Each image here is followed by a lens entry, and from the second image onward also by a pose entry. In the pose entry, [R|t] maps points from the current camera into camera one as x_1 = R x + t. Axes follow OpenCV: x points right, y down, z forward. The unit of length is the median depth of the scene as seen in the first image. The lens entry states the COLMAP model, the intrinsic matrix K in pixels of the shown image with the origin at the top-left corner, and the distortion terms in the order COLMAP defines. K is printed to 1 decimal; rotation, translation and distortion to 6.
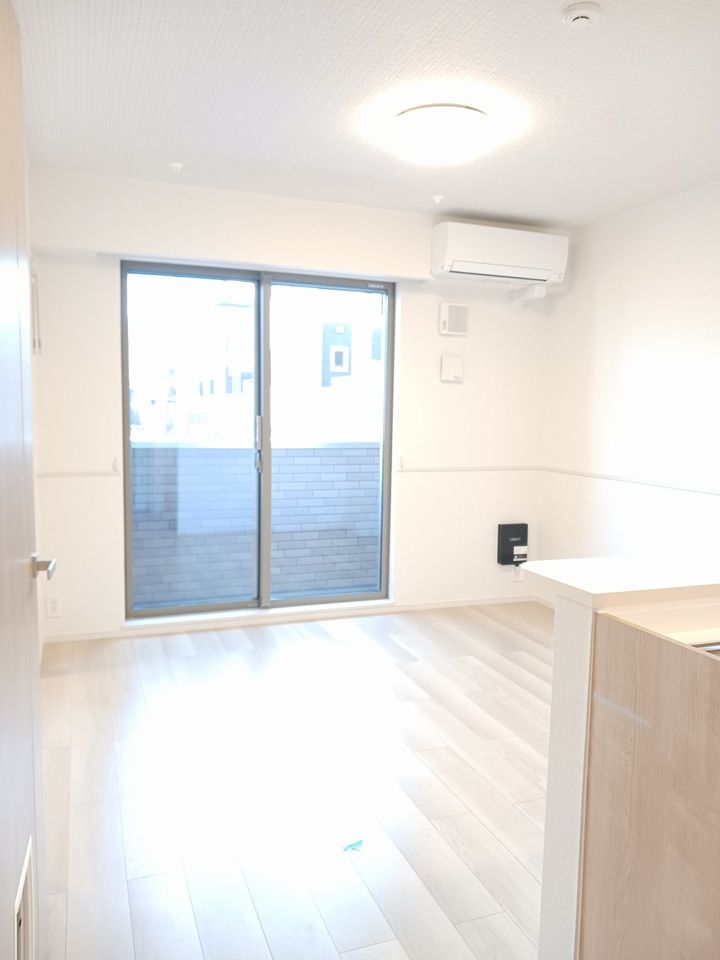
lens RADIAL K [[761.8, 0, 360.0], [0, 761.8, 480.0], [0, 0, 1]] dist [-0.003825, -0.001892]
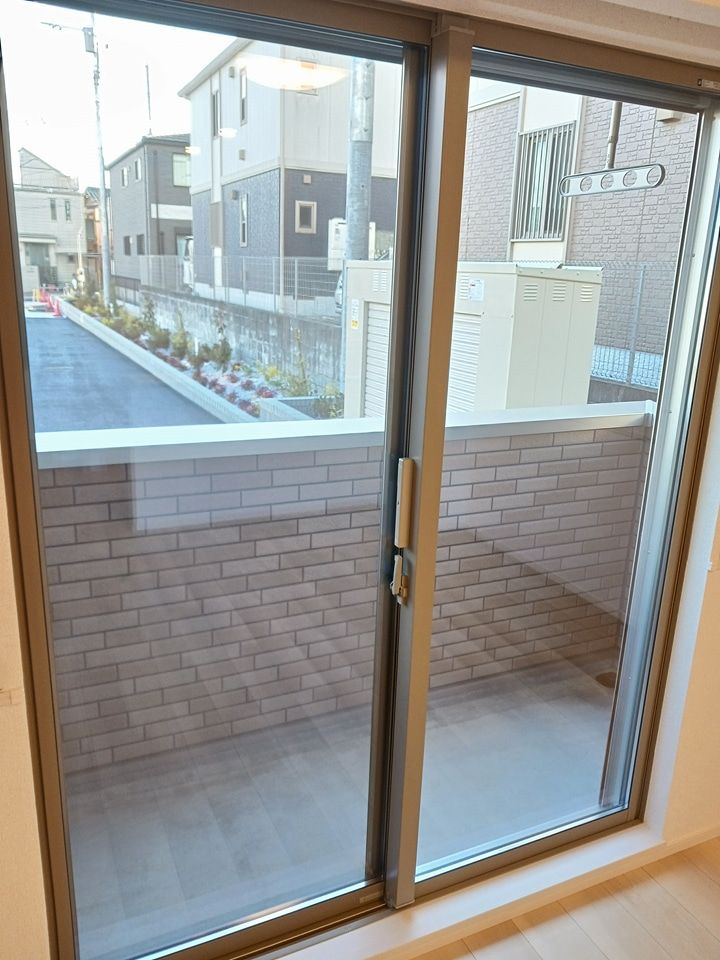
lens RADIAL K [[761.8, 0, 360.0], [0, 761.8, 480.0], [0, 0, 1]] dist [-0.003825, -0.001892]
pose [[0.995845, -0.007076, 0.090786, -0.141143], [-0.009781, 0.982897, 0.183898, -0.107261], [-0.090535, -0.184022, 0.978744, 0.486586]]
